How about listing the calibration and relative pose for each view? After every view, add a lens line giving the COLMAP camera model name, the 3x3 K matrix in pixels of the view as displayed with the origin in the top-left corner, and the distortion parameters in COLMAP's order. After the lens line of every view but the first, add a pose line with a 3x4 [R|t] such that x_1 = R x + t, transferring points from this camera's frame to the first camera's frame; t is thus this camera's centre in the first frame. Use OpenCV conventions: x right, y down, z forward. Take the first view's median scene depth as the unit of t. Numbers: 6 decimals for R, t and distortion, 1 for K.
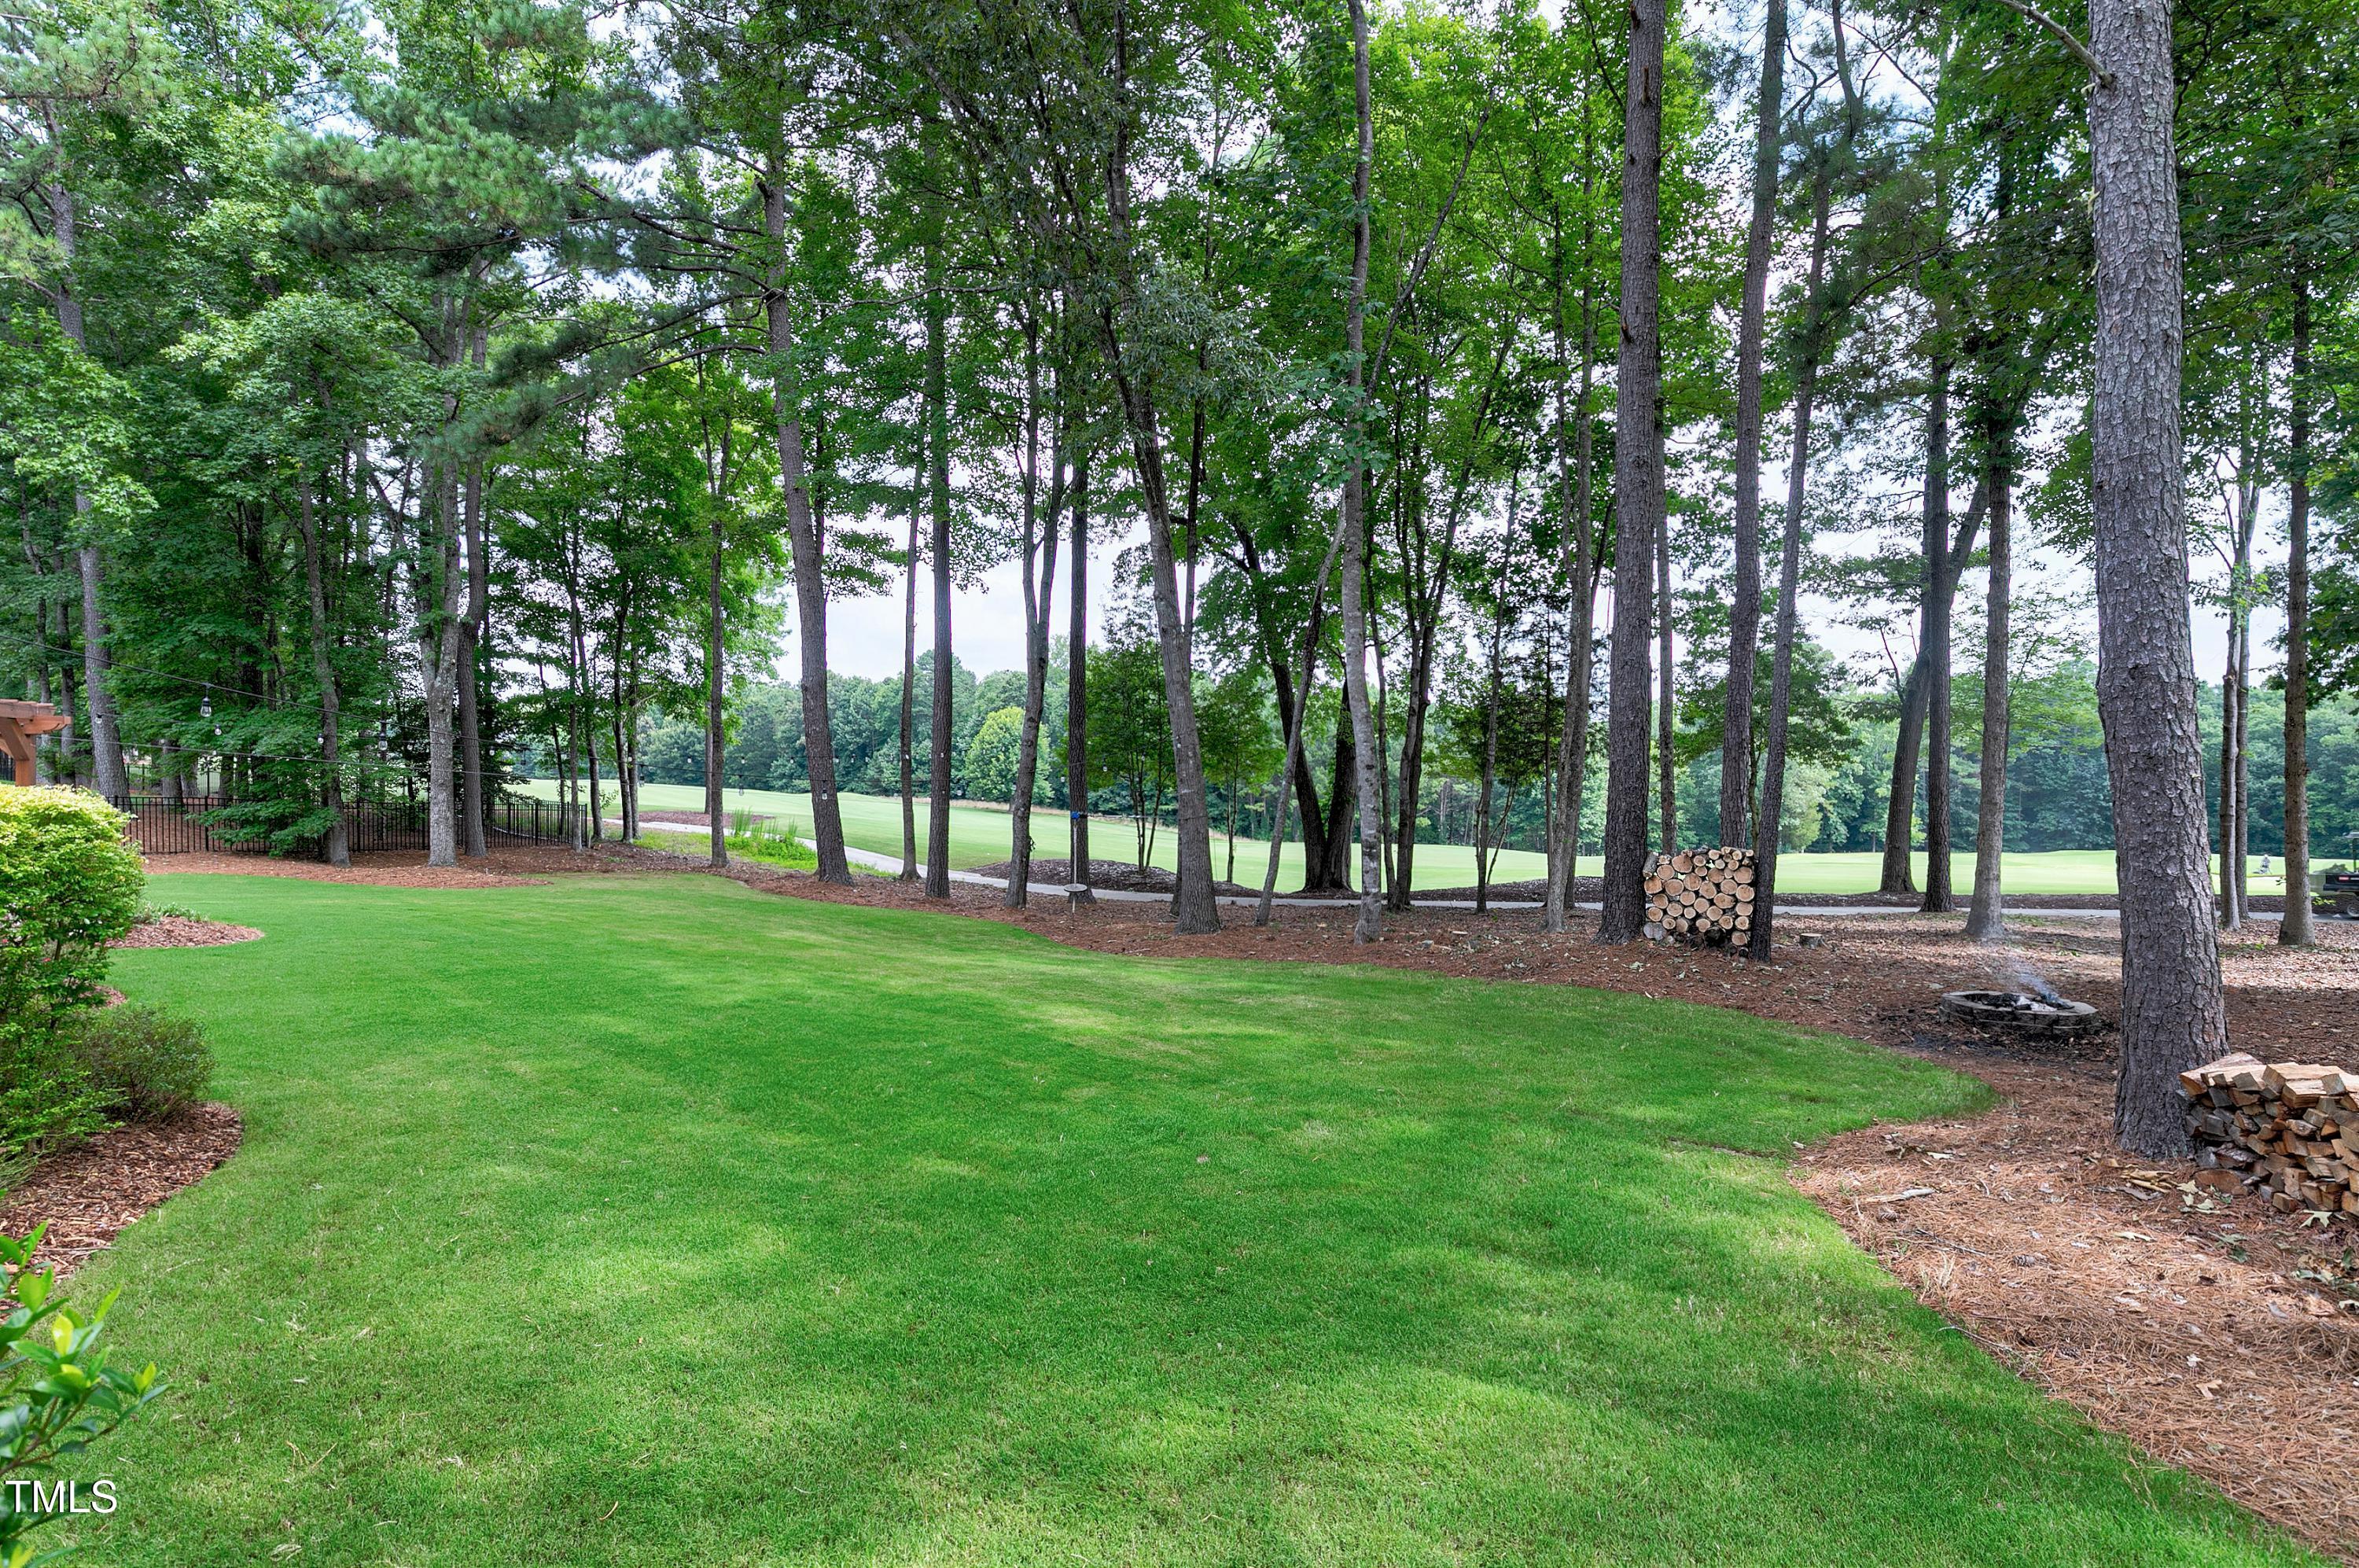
lens RADIAL K [[1100.0, 0, 1177.6], [0, 1100.0, 781.7], [0, 0, 1]] dist [0.000235, 0.000918]
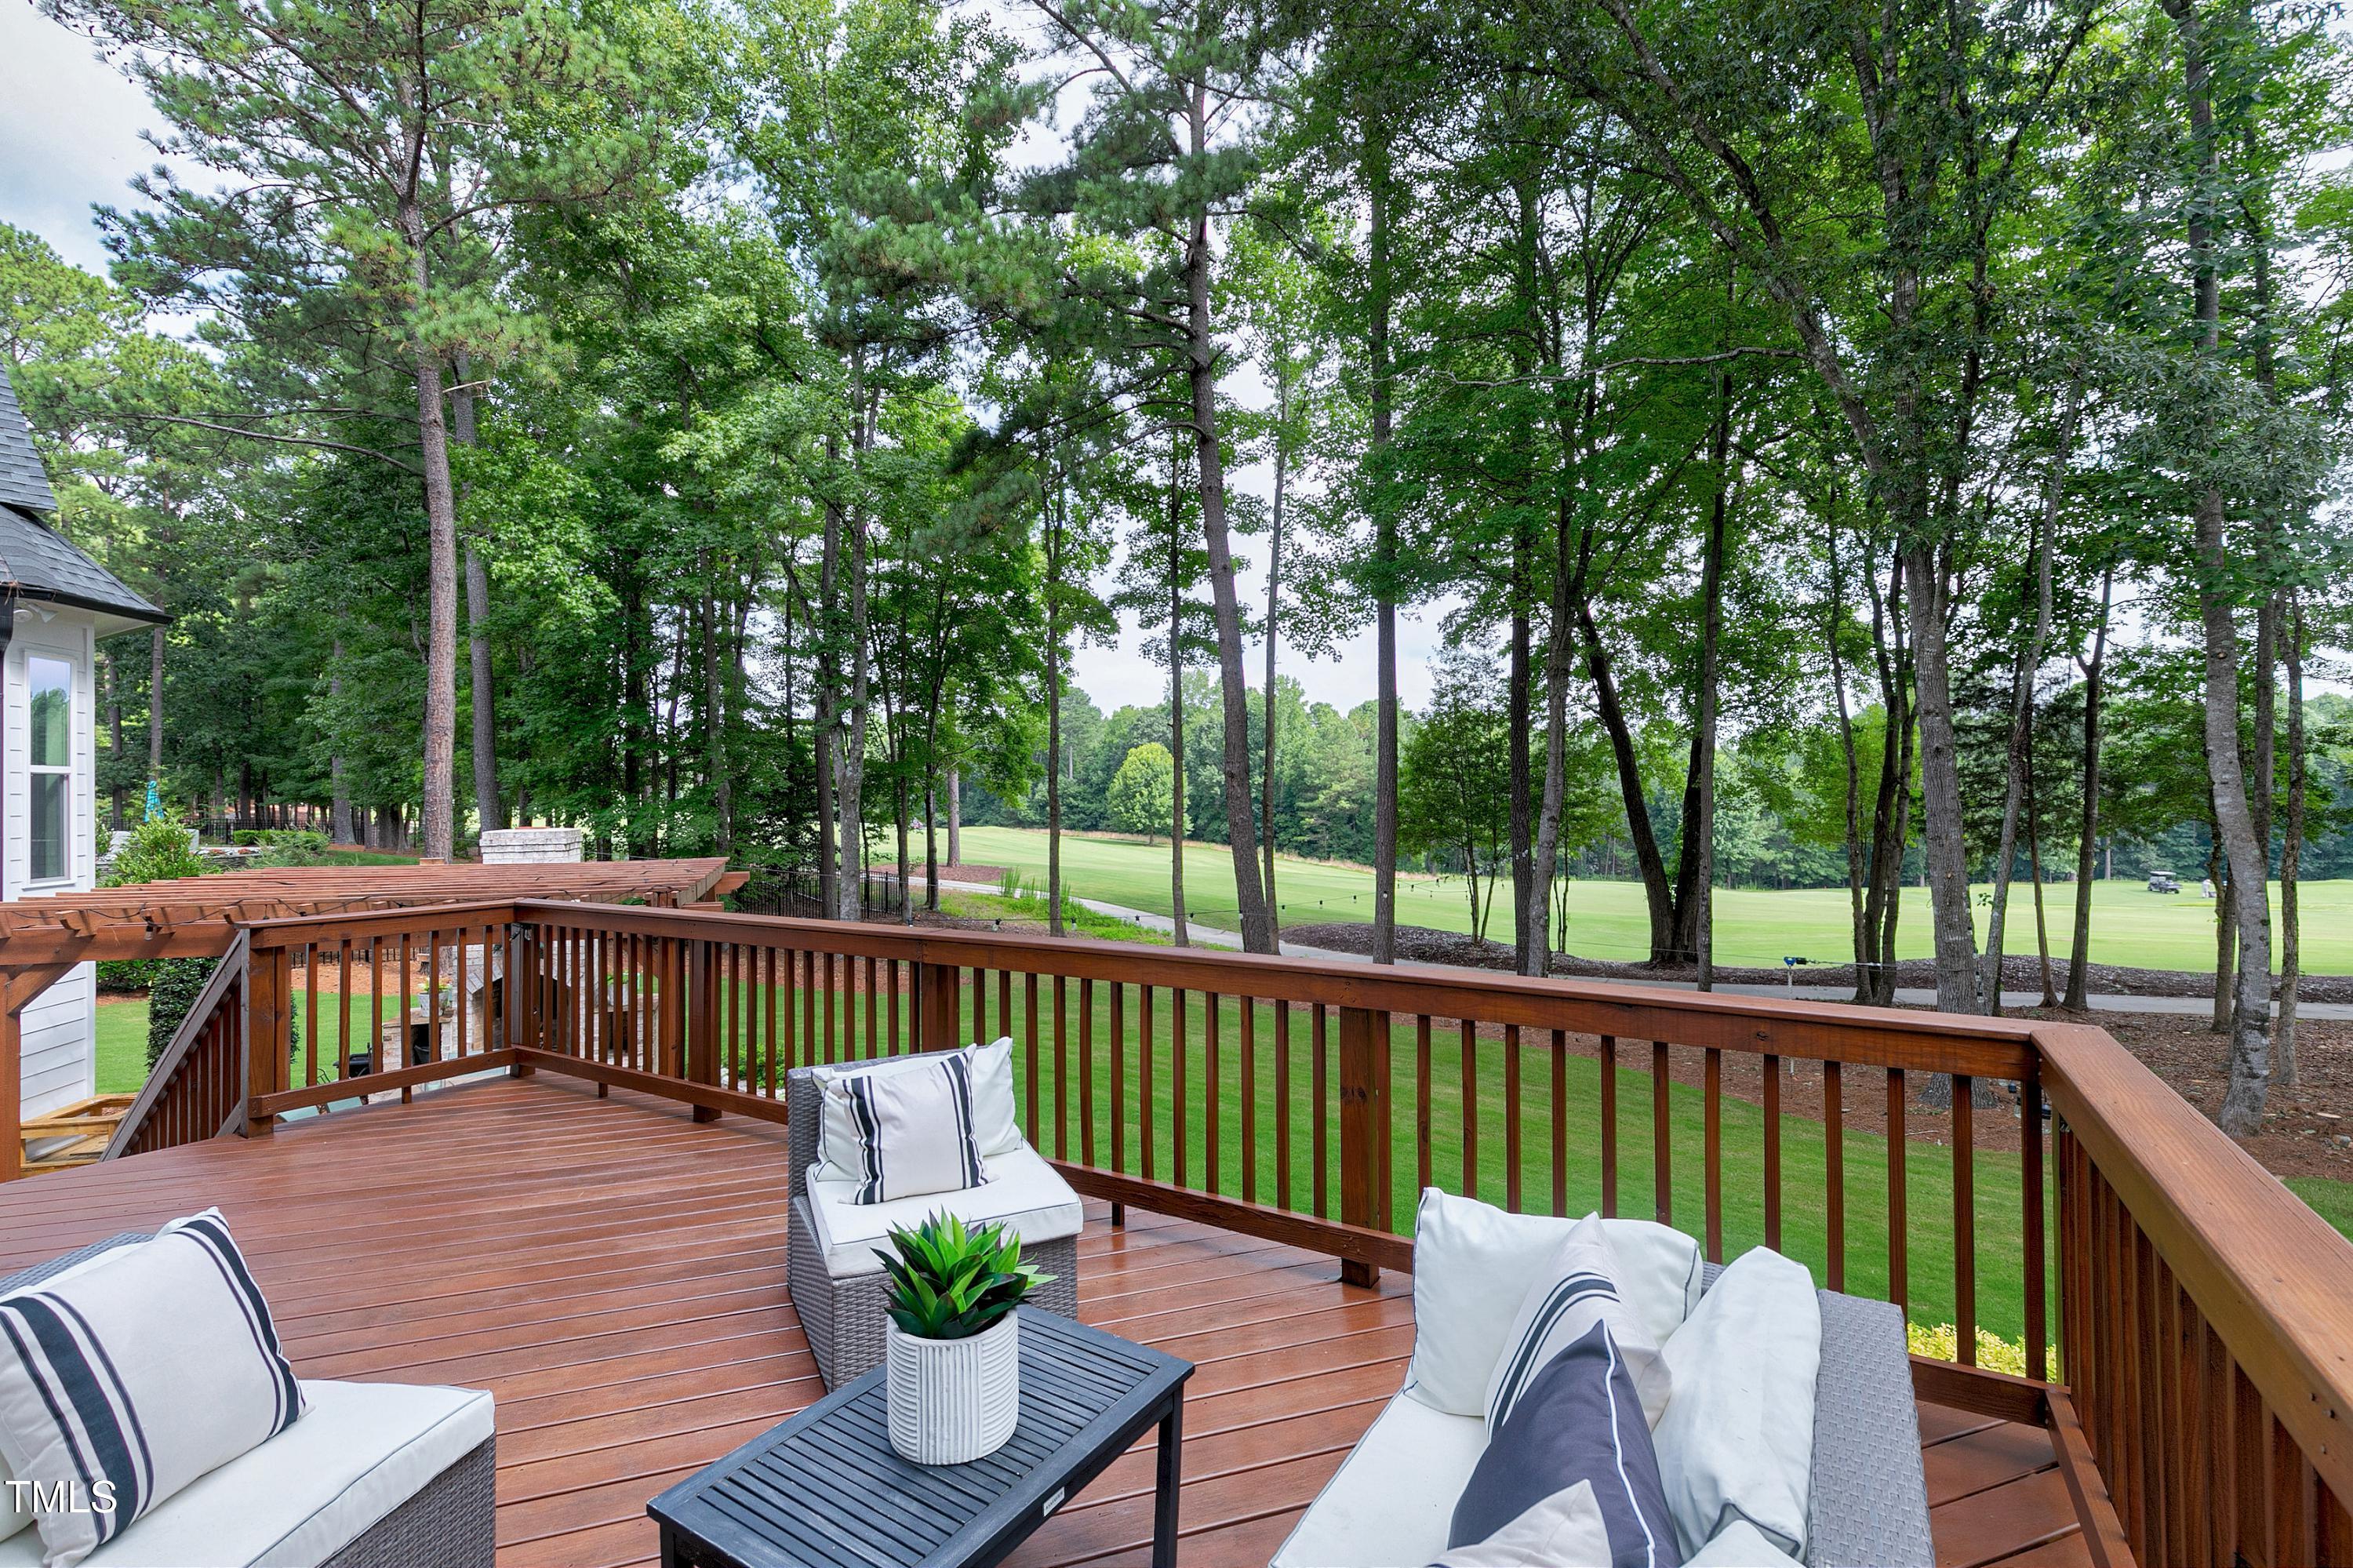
lens RADIAL K [[1049.5, 0, 1174.4], [0, 1049.5, 784.1], [0, 0, 1]] dist [0.008920, -0.000553]
pose [[0.996831, -0.009022, -0.079038, -0.225456], [0.007503, 0.999782, -0.019498, -0.042809], [0.079196, 0.018844, 0.996681, 0.063484]]
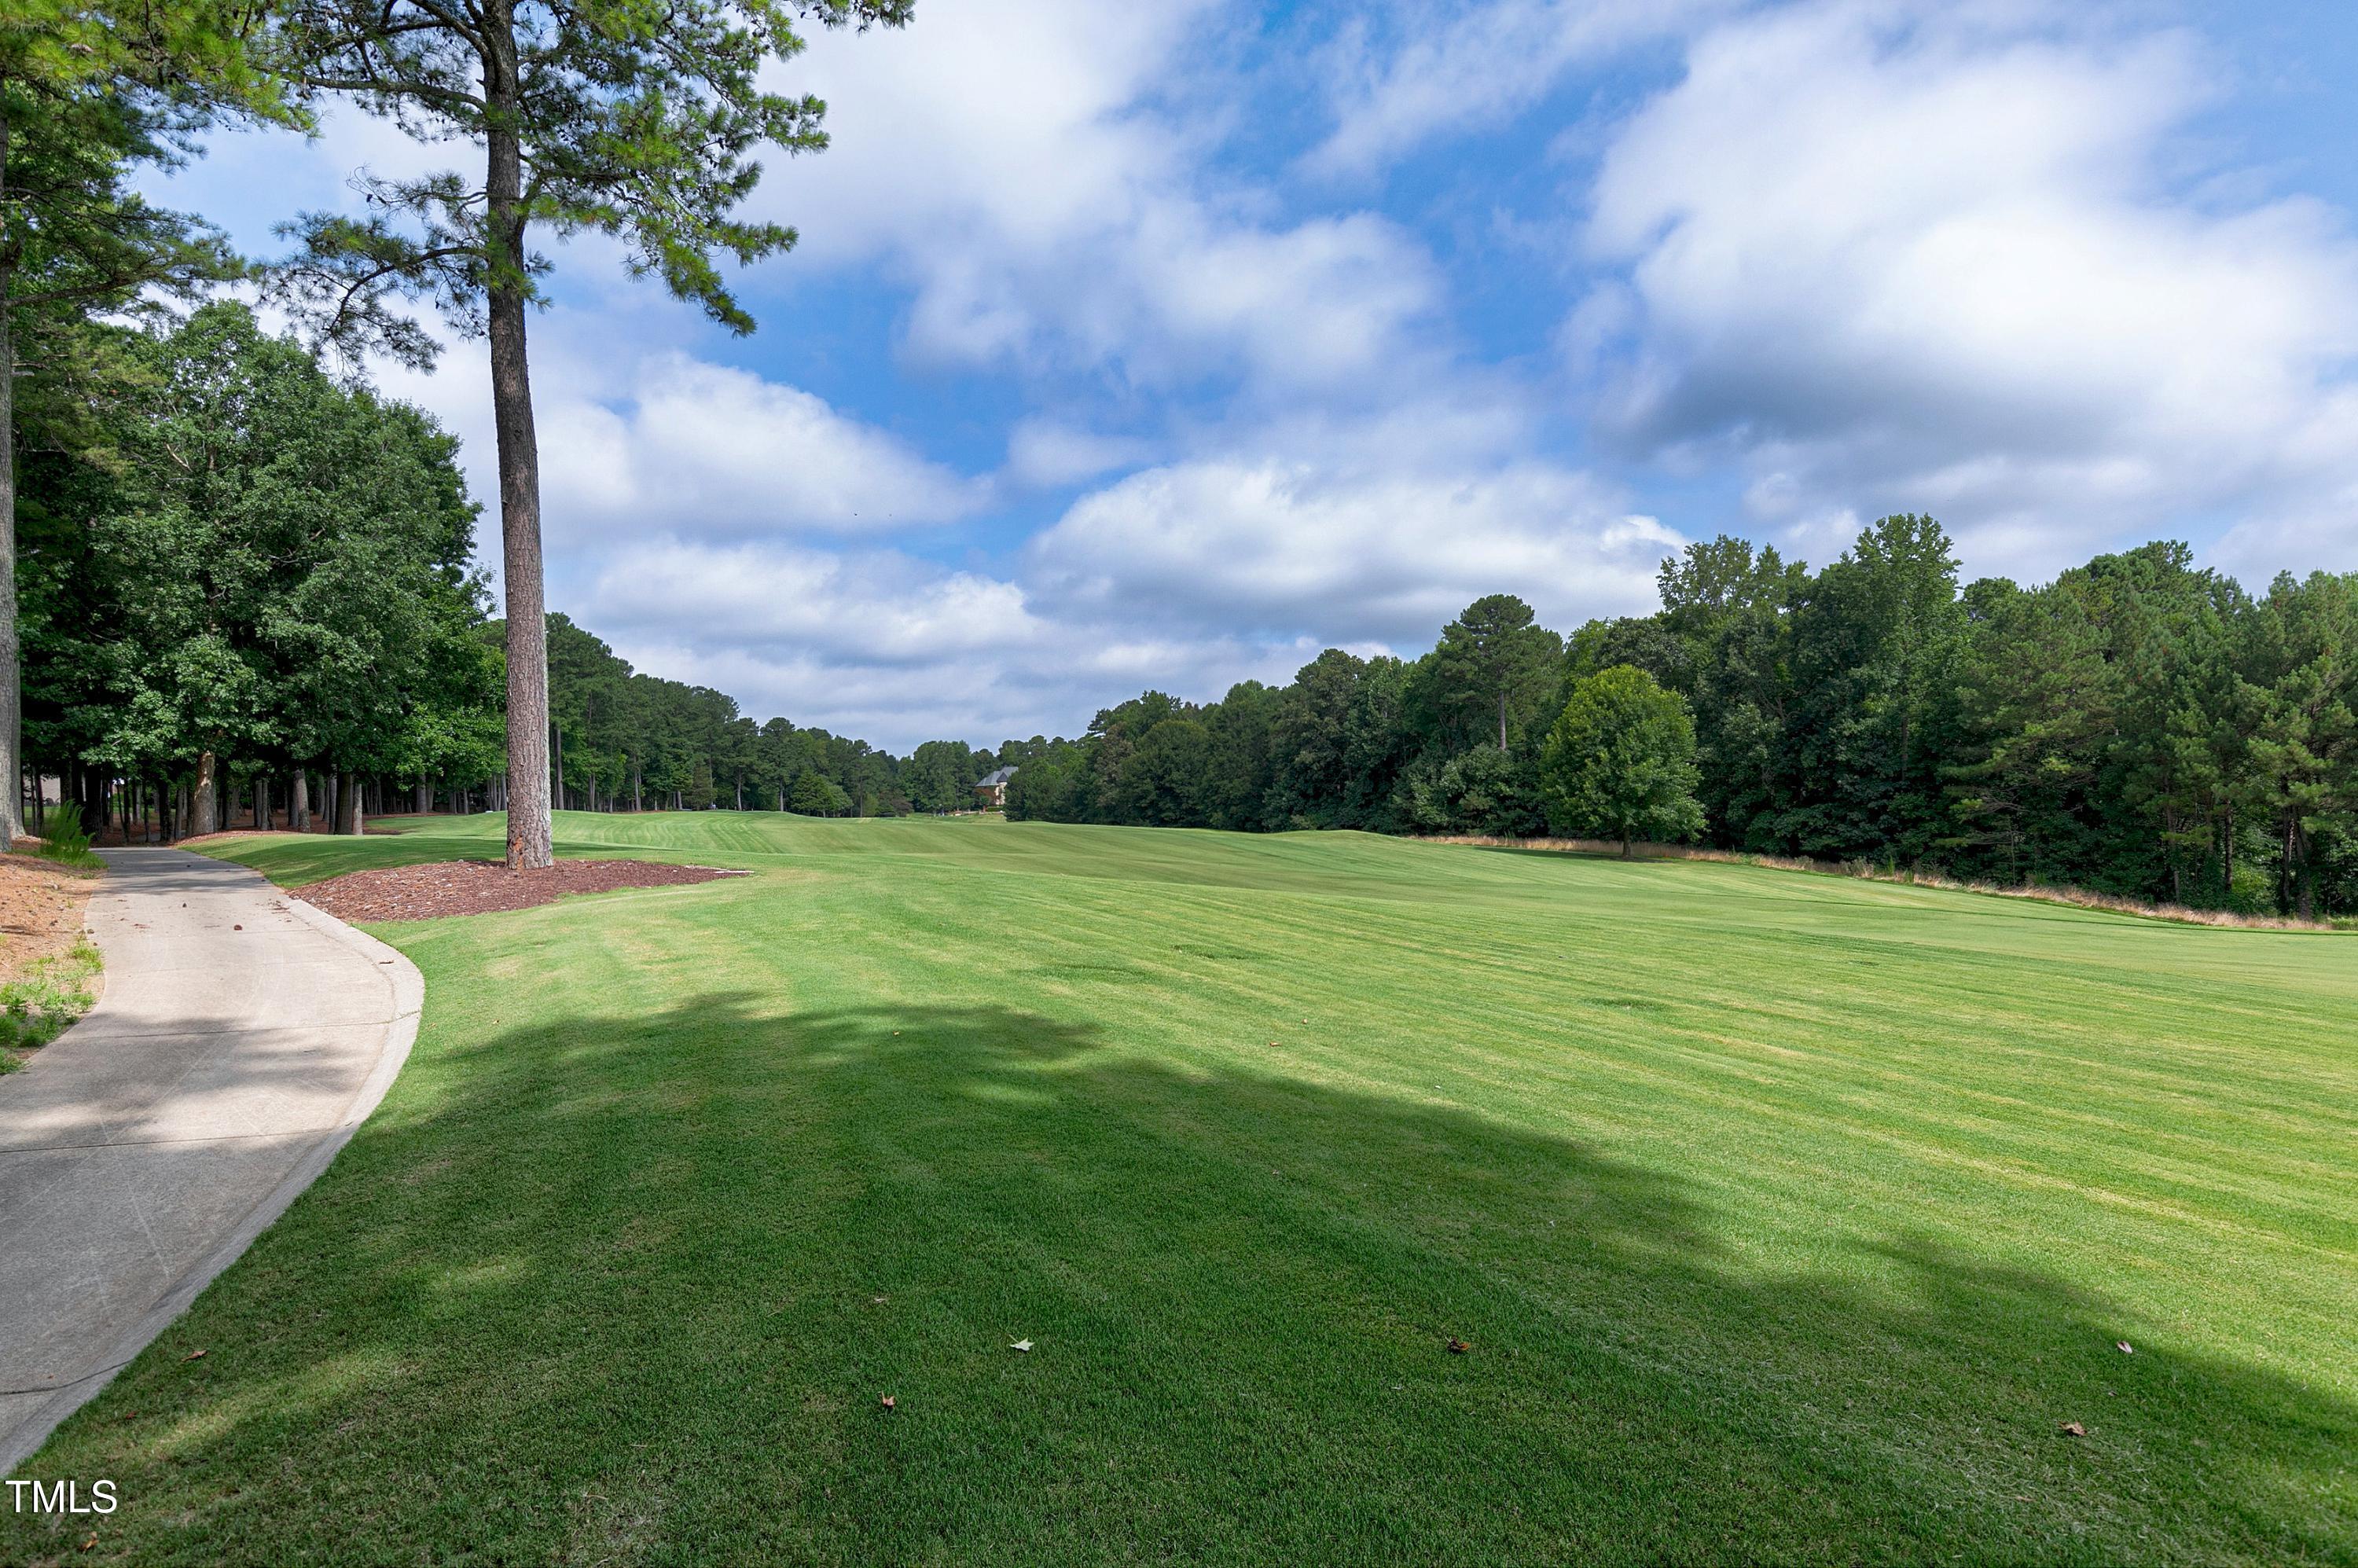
lens RADIAL K [[1417.1, 0, 1174.5], [0, 1417.1, 782.9], [0, 0, 1]] dist [0.024470, 0.000038]
pose [[0.894731, -0.041105, -0.444710, -0.166643], [0.029281, 0.999012, -0.033428, 0.034395], [0.445644, 0.016888, 0.895051, 1.198784]]
